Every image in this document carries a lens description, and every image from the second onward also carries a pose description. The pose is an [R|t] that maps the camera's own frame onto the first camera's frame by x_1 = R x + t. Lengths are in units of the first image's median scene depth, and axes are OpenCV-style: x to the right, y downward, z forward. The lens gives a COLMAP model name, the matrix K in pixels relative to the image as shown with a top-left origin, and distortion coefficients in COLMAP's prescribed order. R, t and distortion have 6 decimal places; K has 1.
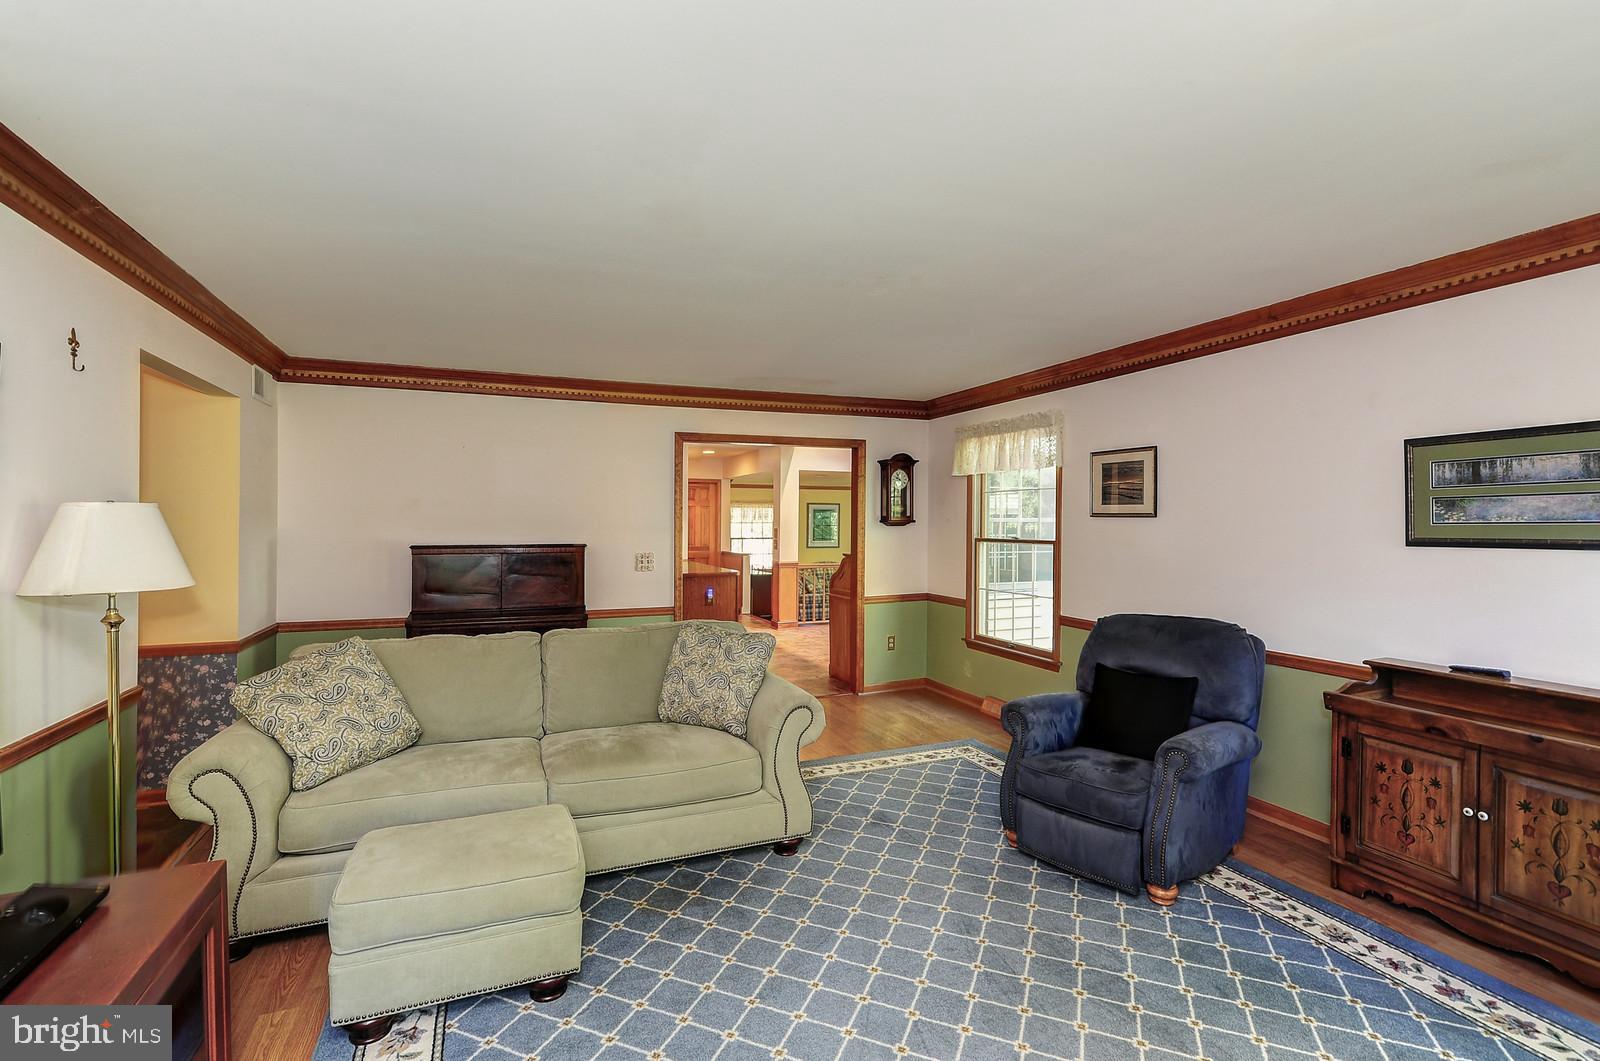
lens RADIAL K [[740.7, 0, 802.4], [0, 740.7, 526.9], [0, 0, 1]] dist [0.000158, 0.000296]
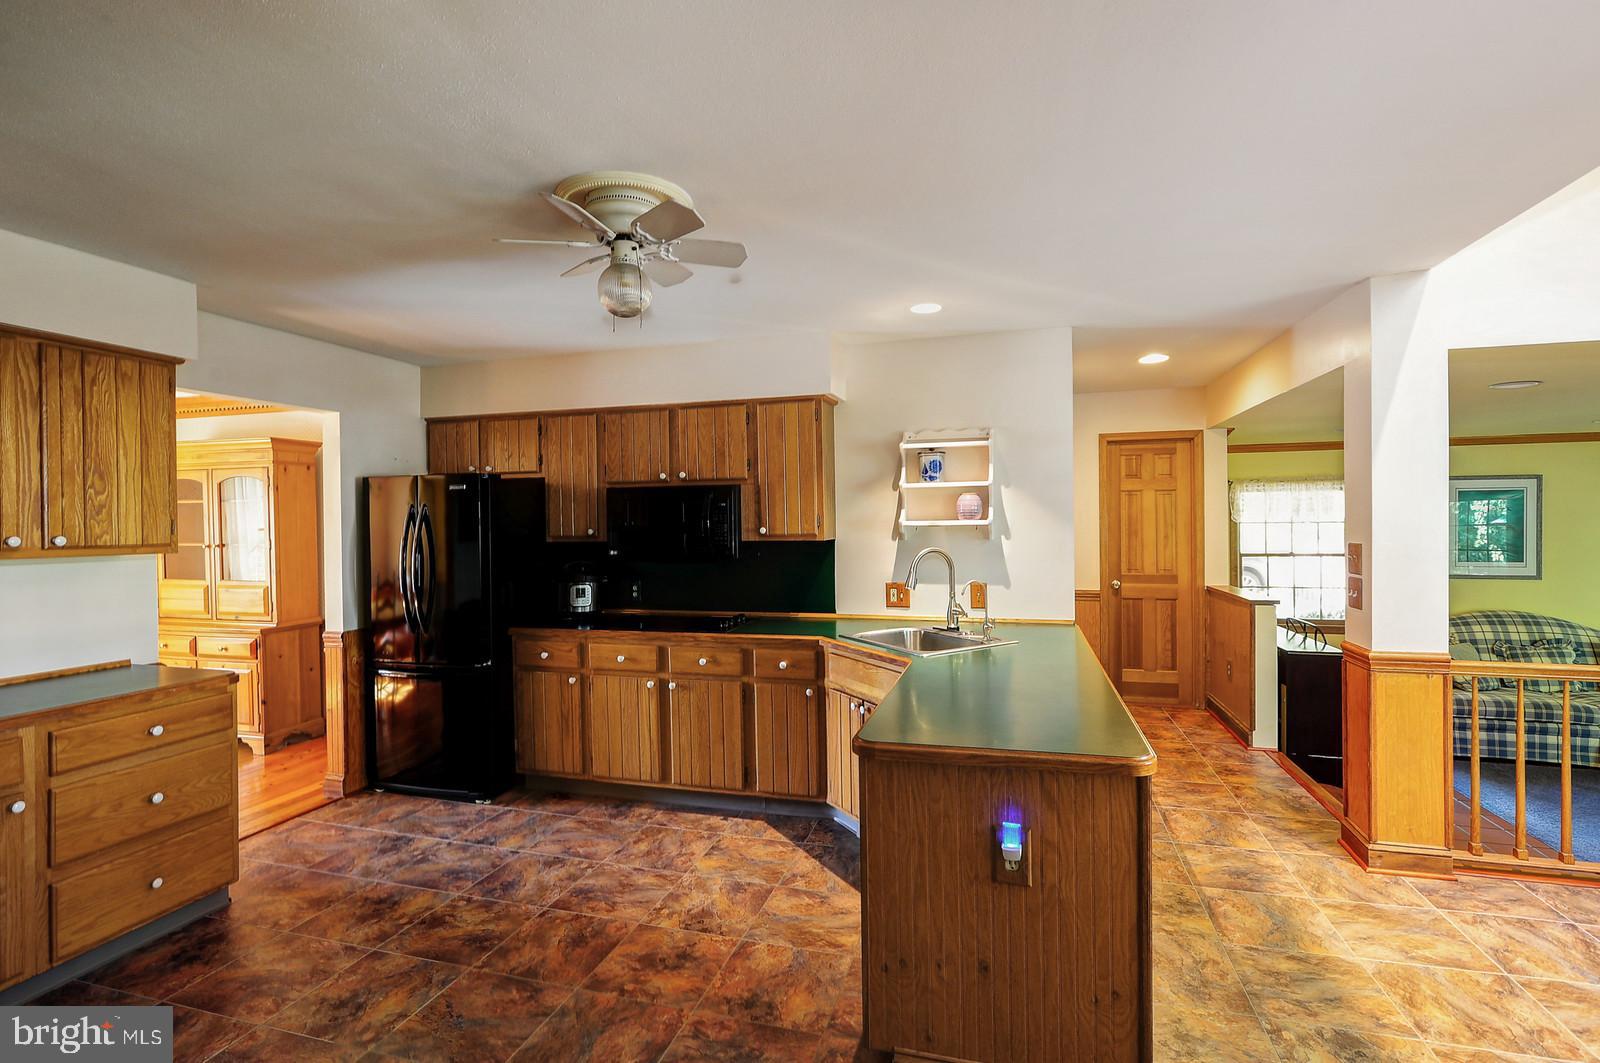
lens RADIAL K [[740.7, 0, 802.4], [0, 740.7, 527.9], [0, 0, 1]] dist [0.000158, 0.000296]
pose [[0.784967, -0.010958, -0.619440, -0.021312], [0.012294, 0.999922, -0.002110, -0.005576], [0.619415, -0.005959, 0.785041, 0.508677]]
